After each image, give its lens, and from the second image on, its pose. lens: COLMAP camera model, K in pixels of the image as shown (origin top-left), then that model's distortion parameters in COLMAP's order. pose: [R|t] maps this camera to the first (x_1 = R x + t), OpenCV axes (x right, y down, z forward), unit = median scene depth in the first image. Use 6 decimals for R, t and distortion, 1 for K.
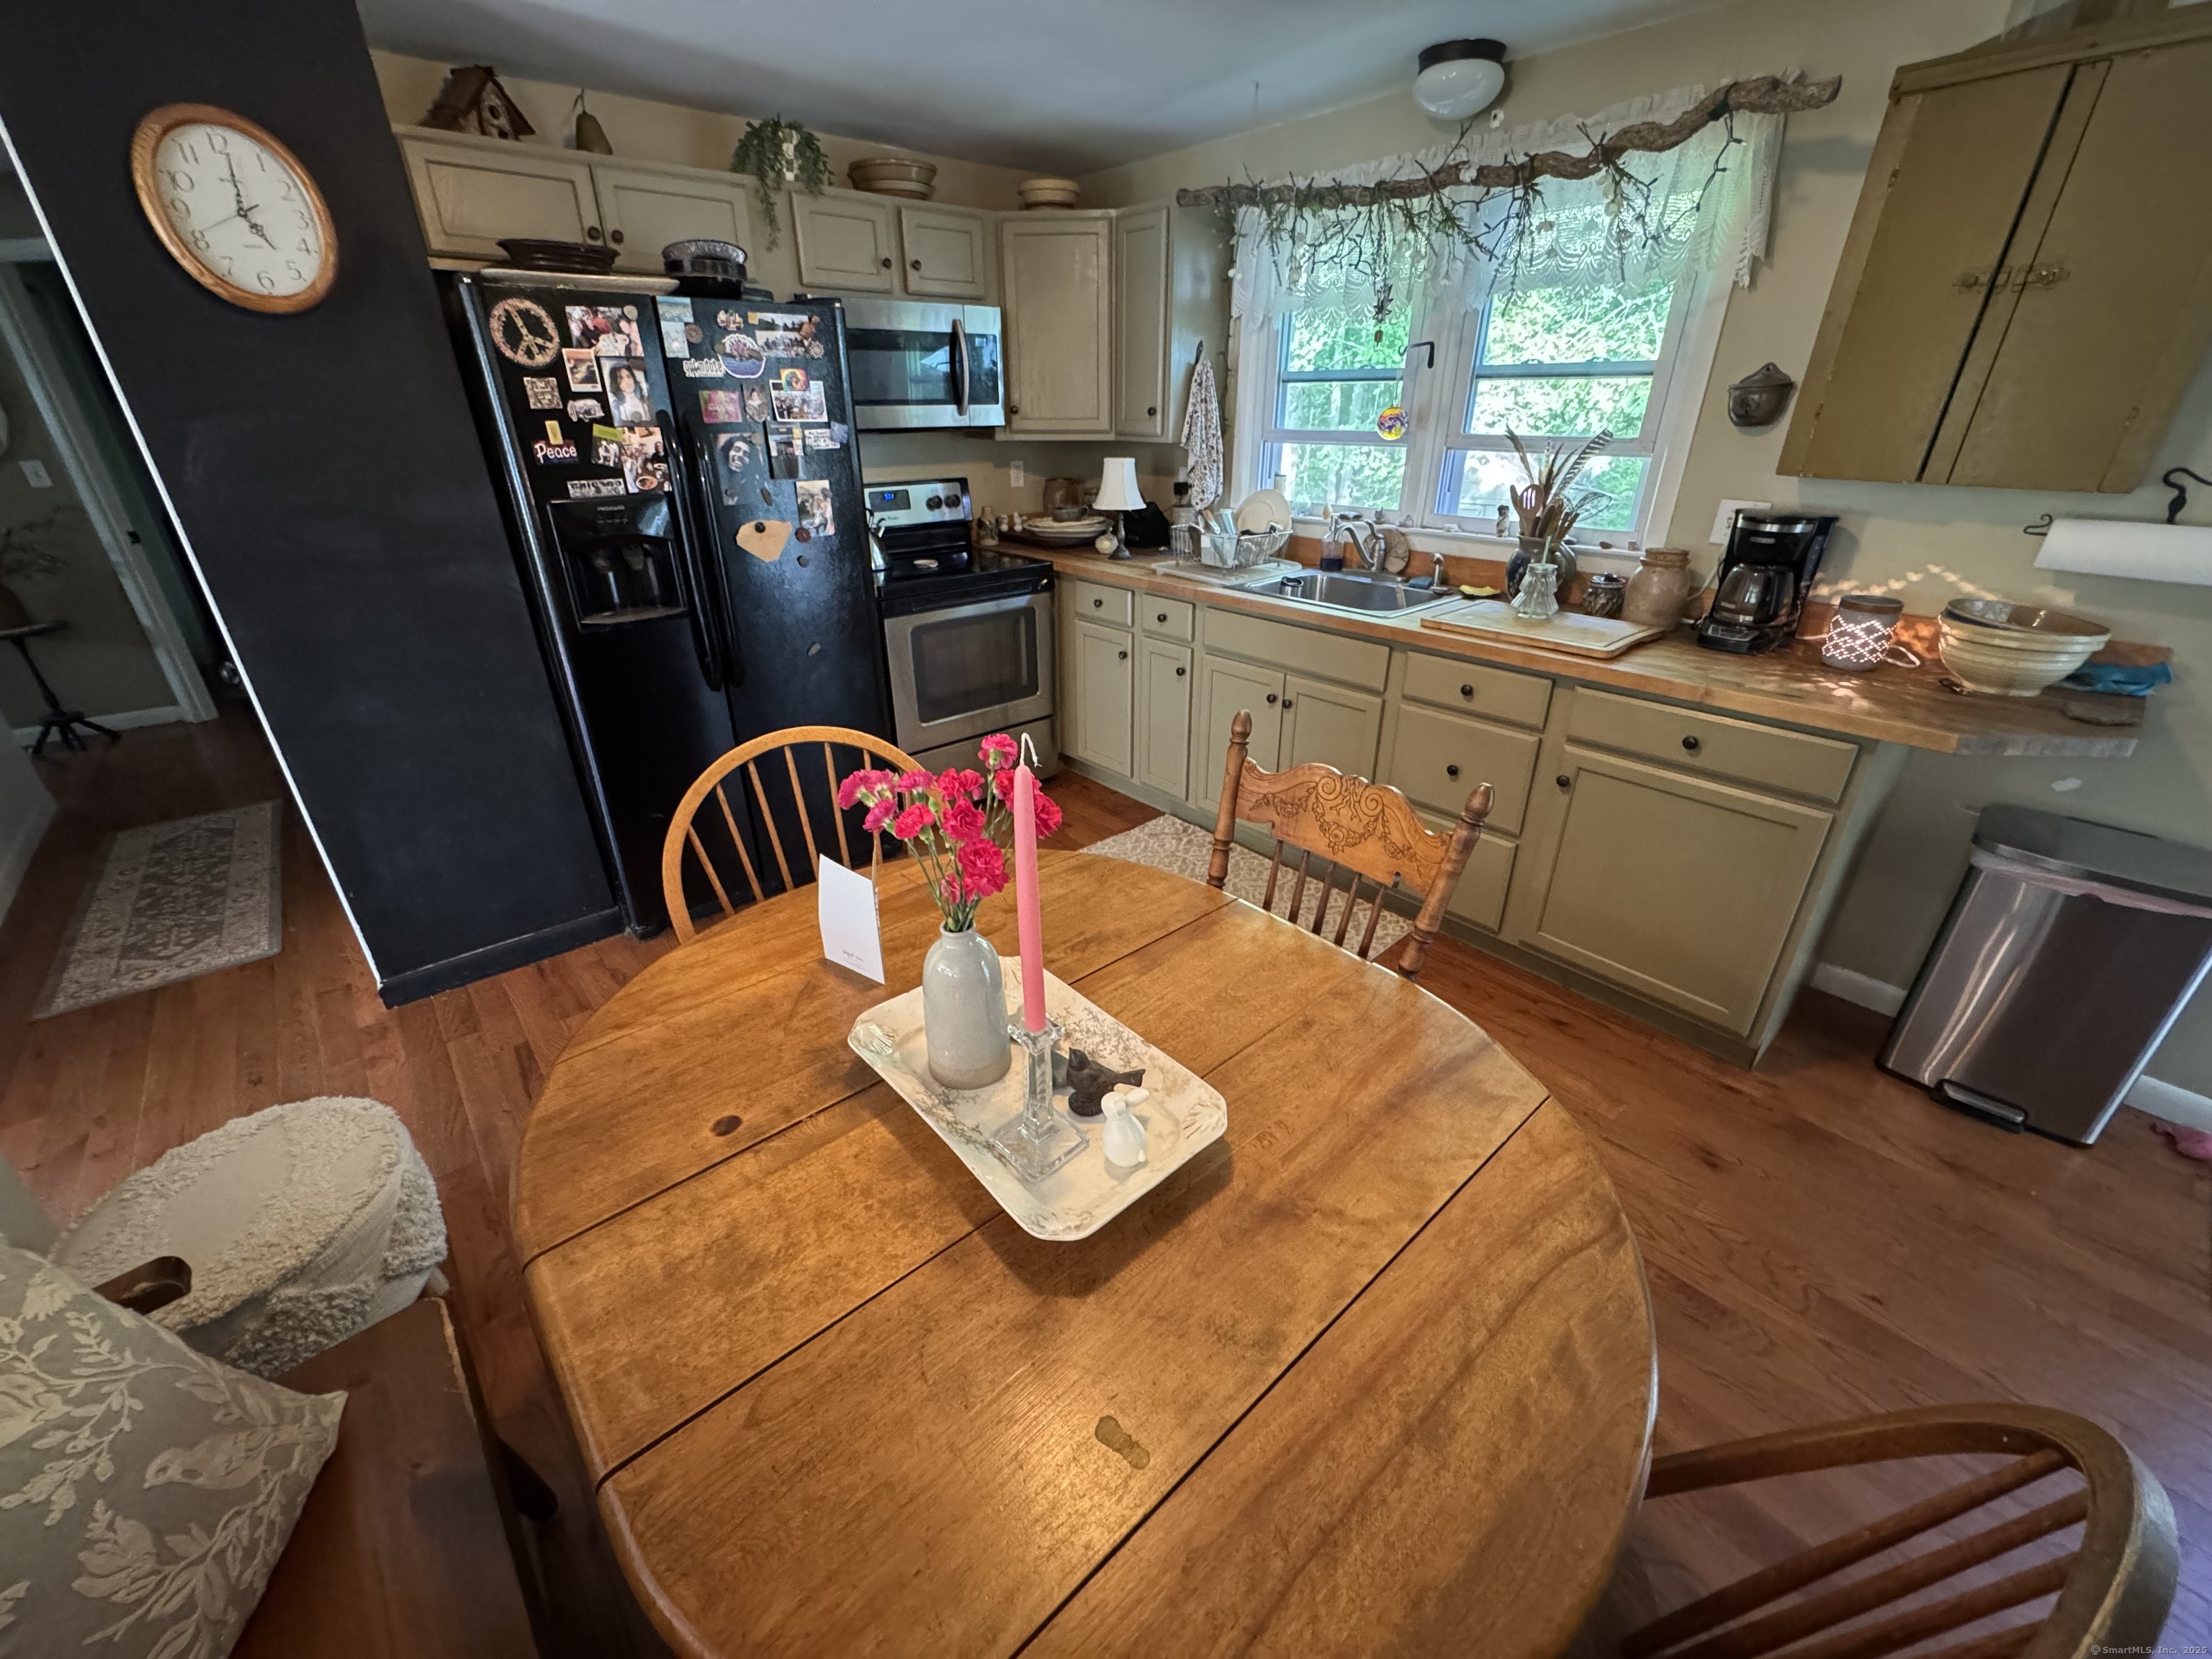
lens RADIAL K [[876.2, 0, 1106.0], [0, 876.2, 829.5], [0, 0, 1]] dist [-0.000416, 0.000080]
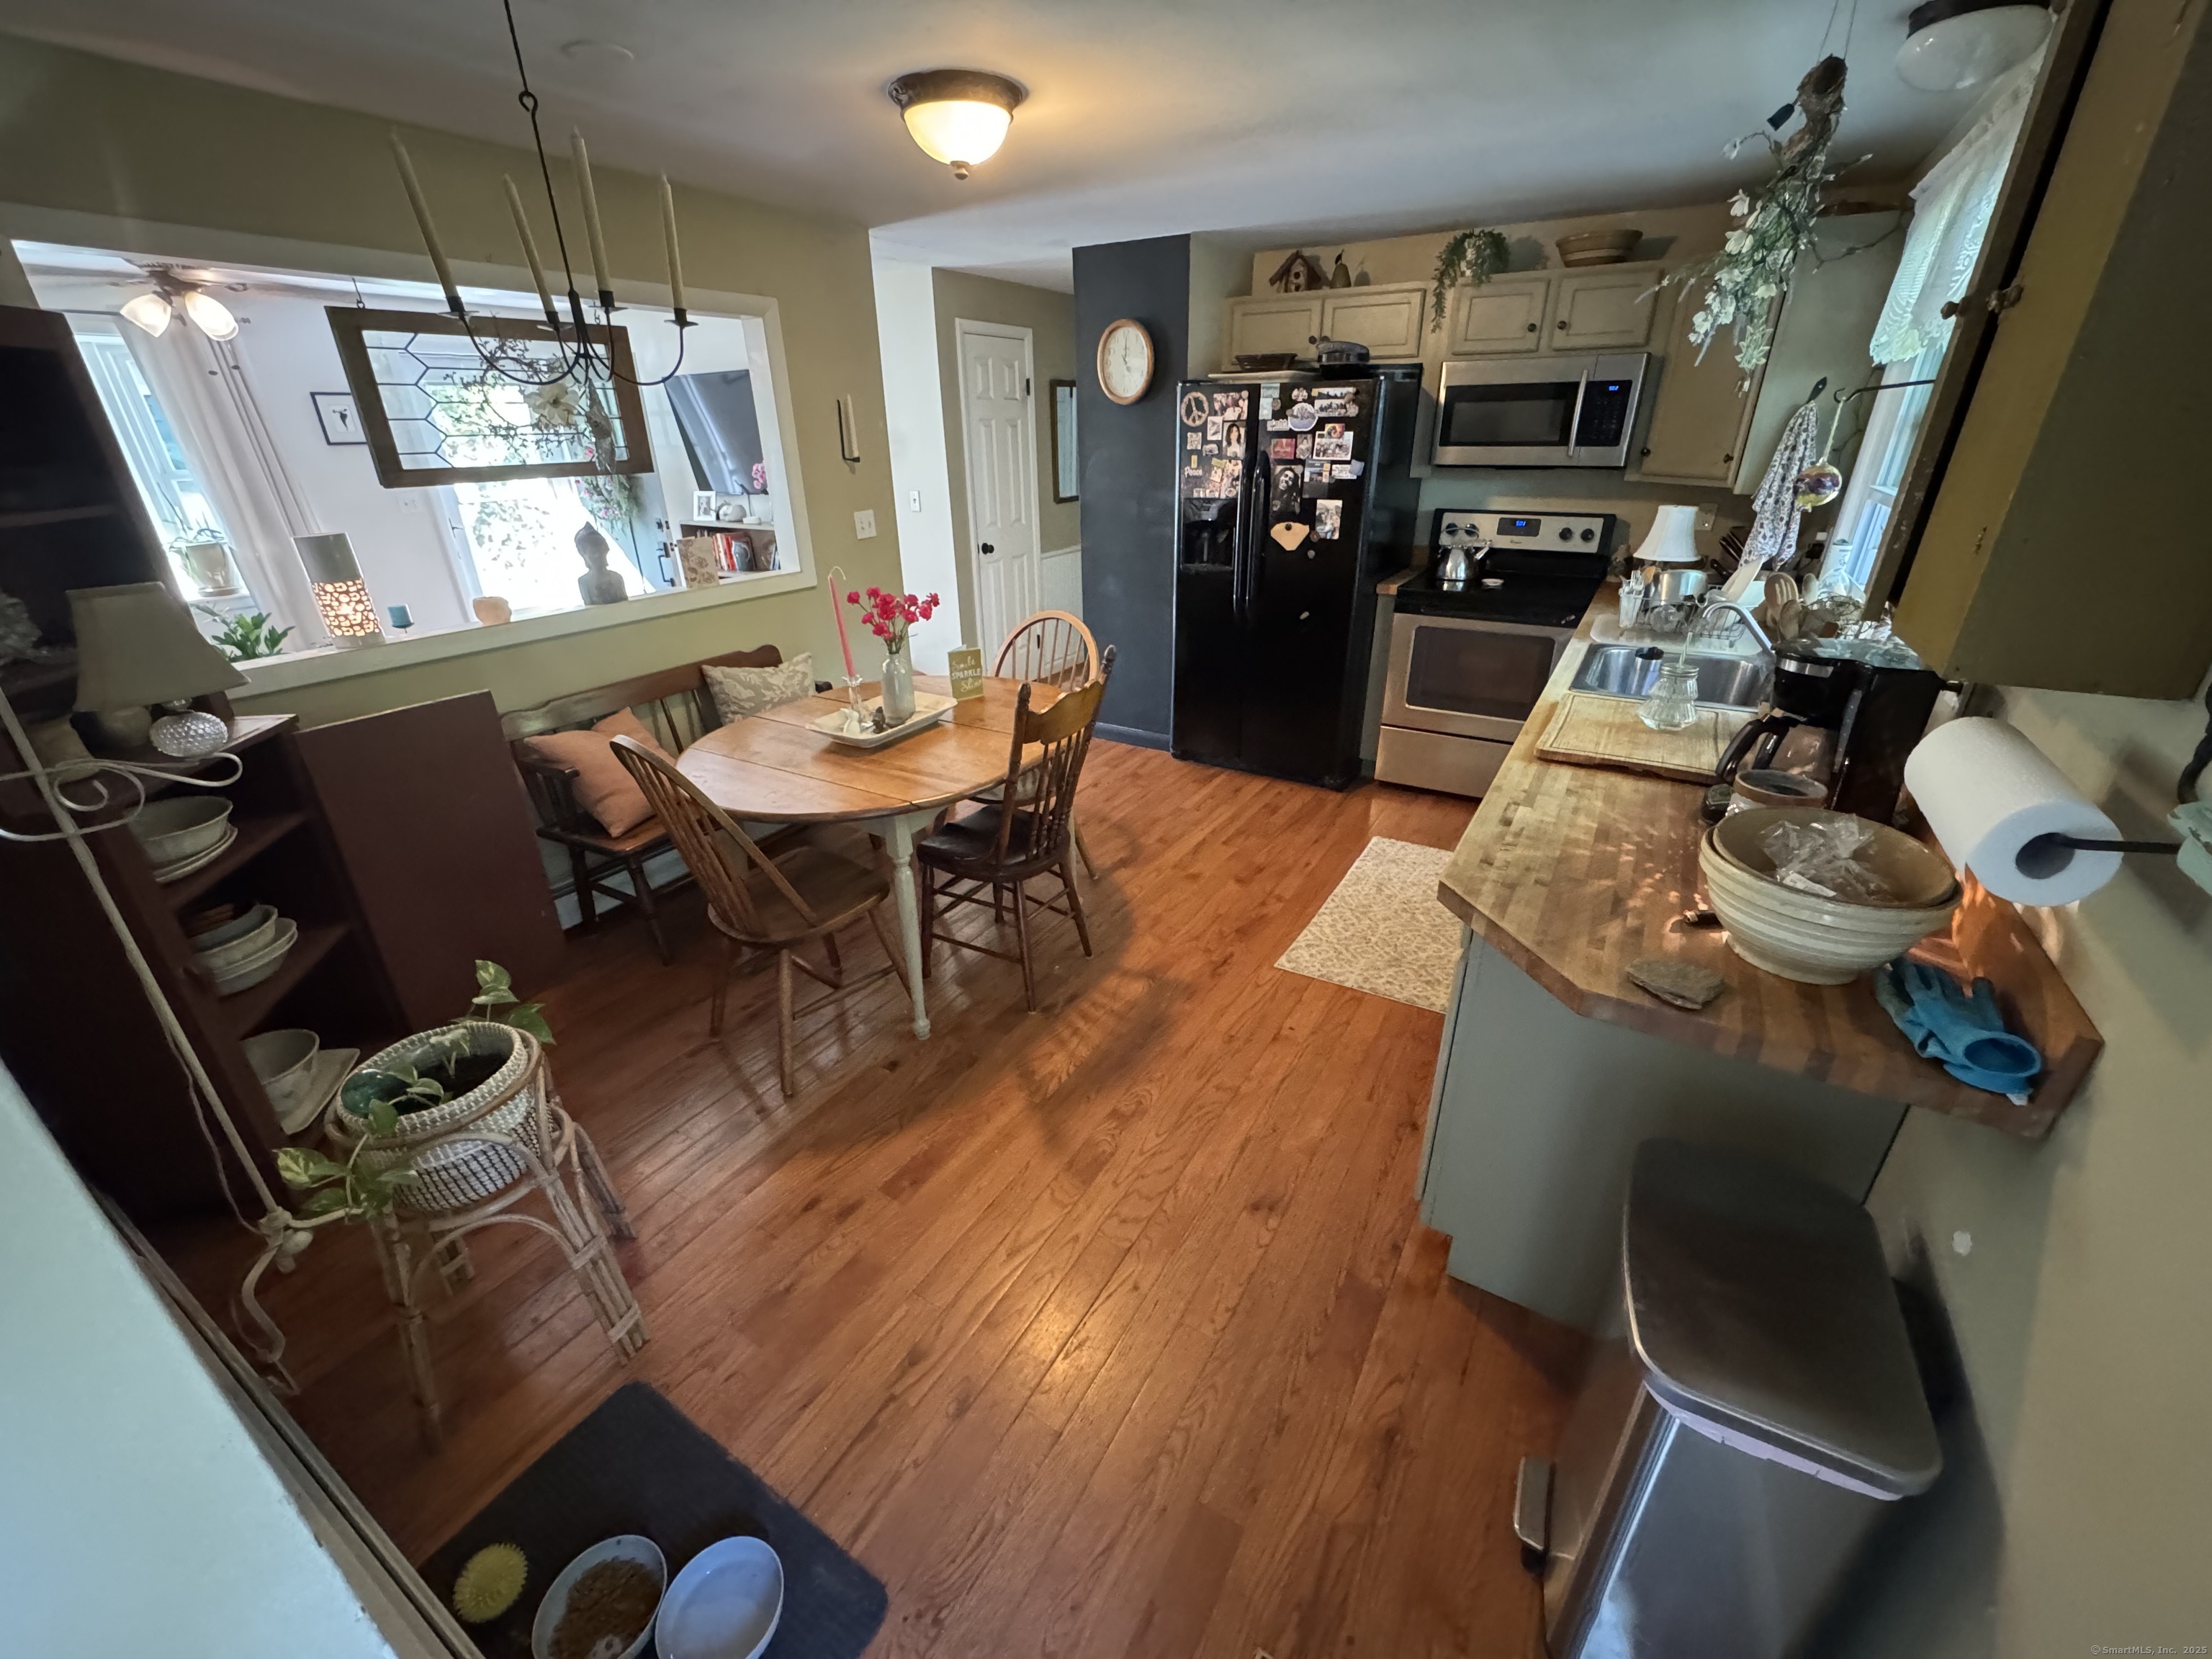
lens RADIAL K [[887.7, 0, 1106.0], [0, 887.7, 829.5], [0, 0, 1]] dist [0.000471, 0.000026]
pose [[0.308515, 0.396477, -0.864652, 1.113212], [-0.408183, 0.876229, 0.256143, -0.162986], [0.859189, 0.273912, 0.432166, 0.226410]]
